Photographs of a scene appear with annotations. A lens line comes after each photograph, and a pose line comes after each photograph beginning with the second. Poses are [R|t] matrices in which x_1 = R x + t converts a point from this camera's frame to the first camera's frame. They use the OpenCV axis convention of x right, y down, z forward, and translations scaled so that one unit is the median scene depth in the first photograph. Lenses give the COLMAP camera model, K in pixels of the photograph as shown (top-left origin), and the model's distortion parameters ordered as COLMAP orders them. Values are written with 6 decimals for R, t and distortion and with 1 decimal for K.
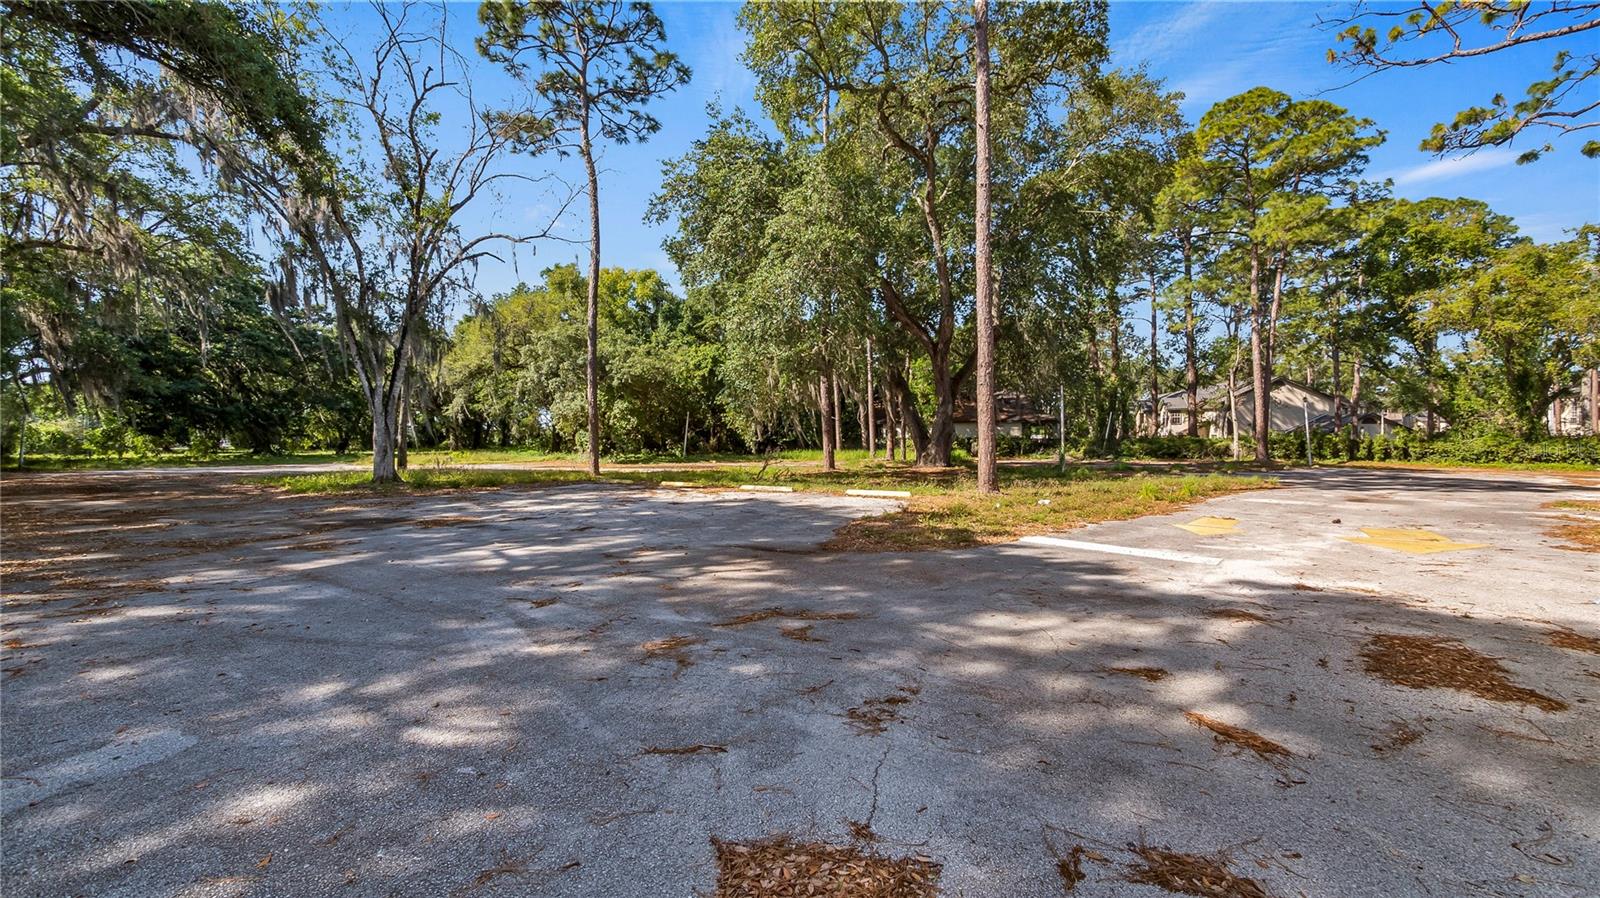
lens RADIAL K [[659.8, 0, 800.0], [0, 659.8, 449.0], [0, 0, 1]] dist [-0.000031, -0.000011]
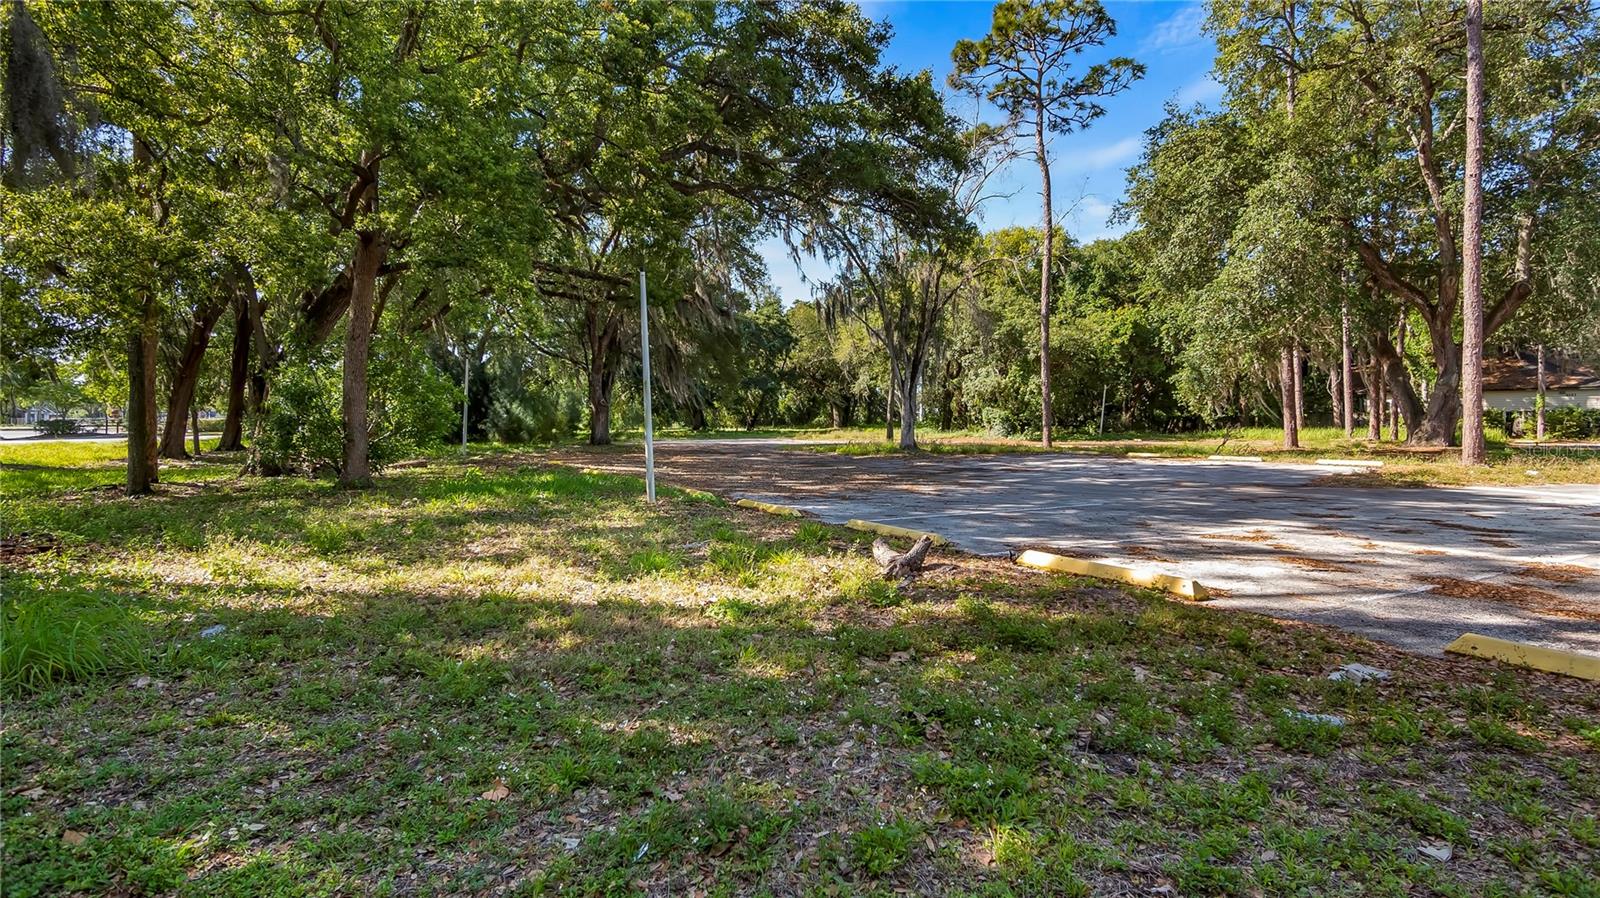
lens RADIAL K [[841.2, 0, 799.8], [0, 841.2, 437.2], [0, 0, 1]] dist [0.014173, -0.000004]
pose [[0.891912, 0.007997, -0.452138, -0.035291], [-0.002555, 0.999917, 0.012645, 0.002909], [0.452202, -0.010123, 0.891858, -0.381985]]
